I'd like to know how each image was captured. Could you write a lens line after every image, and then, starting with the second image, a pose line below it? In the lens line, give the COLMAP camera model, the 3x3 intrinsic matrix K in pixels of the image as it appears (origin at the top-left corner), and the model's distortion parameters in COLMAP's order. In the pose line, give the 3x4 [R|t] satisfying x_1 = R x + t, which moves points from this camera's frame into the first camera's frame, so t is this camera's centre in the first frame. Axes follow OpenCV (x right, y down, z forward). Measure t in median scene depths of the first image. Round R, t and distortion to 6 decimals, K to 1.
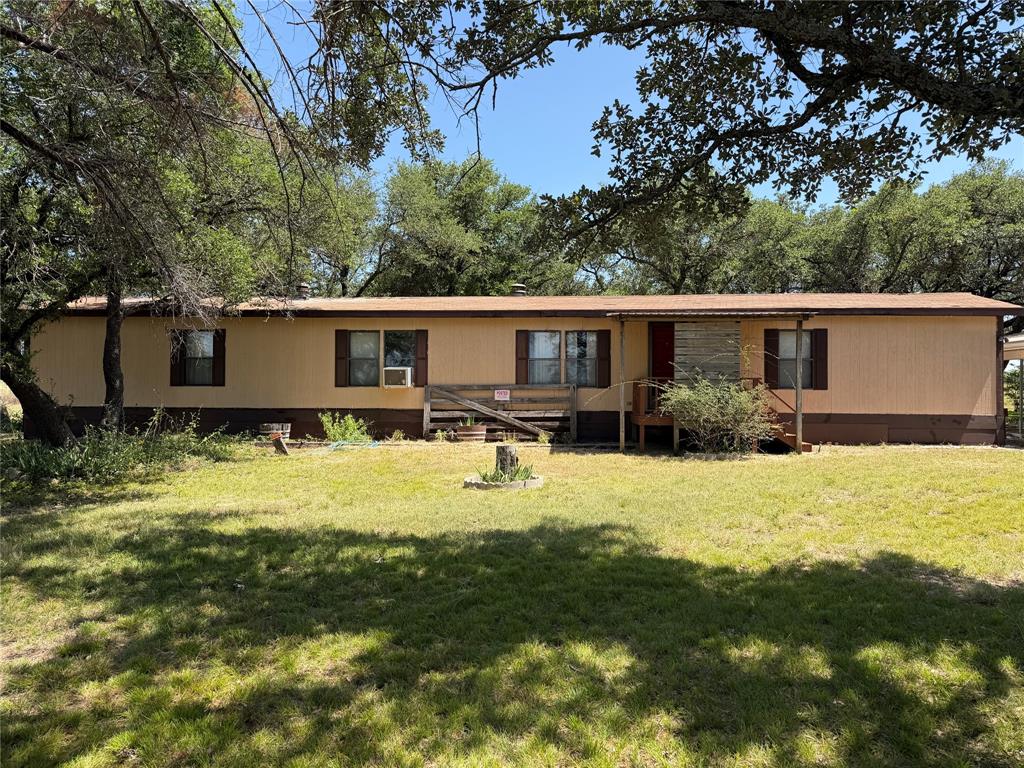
lens RADIAL K [[717.4, 0, 511.9], [0, 717.4, 381.4], [0, 0, 1]] dist [-0.000375, -0.001313]
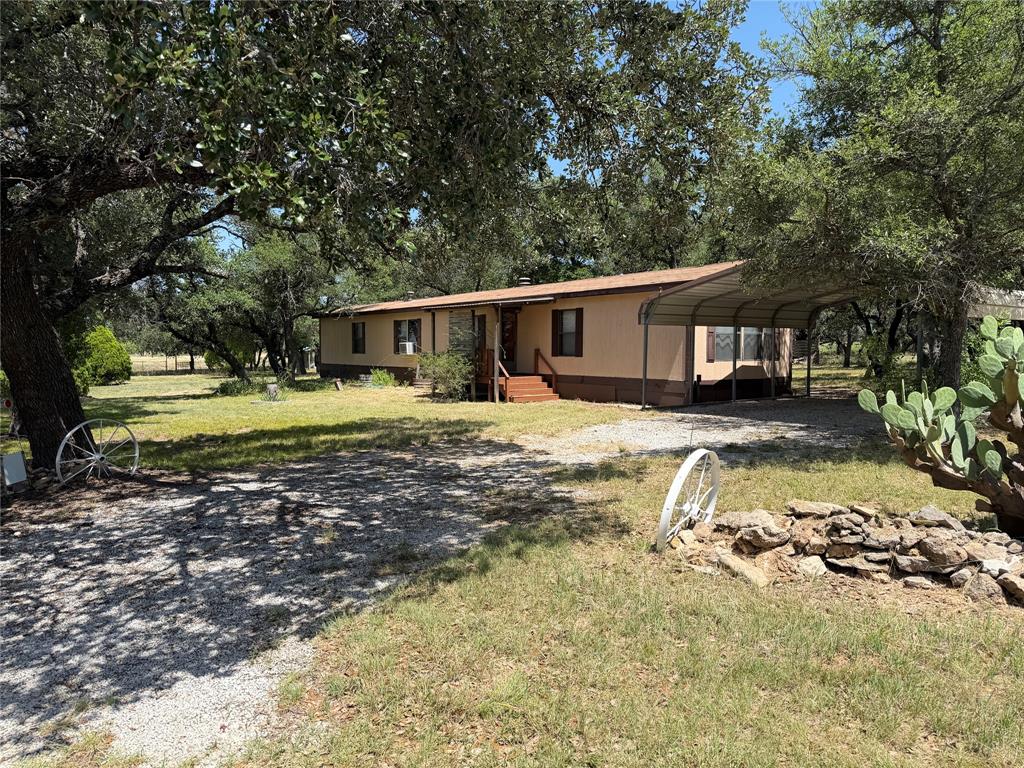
lens RADIAL K [[717.4, 0, 511.3], [0, 717.4, 385.0], [0, 0, 1]] dist [-0.000375, -0.001313]
pose [[0.666547, 0.034844, -0.744649, 1.303251], [-0.004283, 0.999070, 0.042916, 0.007930], [0.745451, -0.025416, 0.666076, 0.078357]]
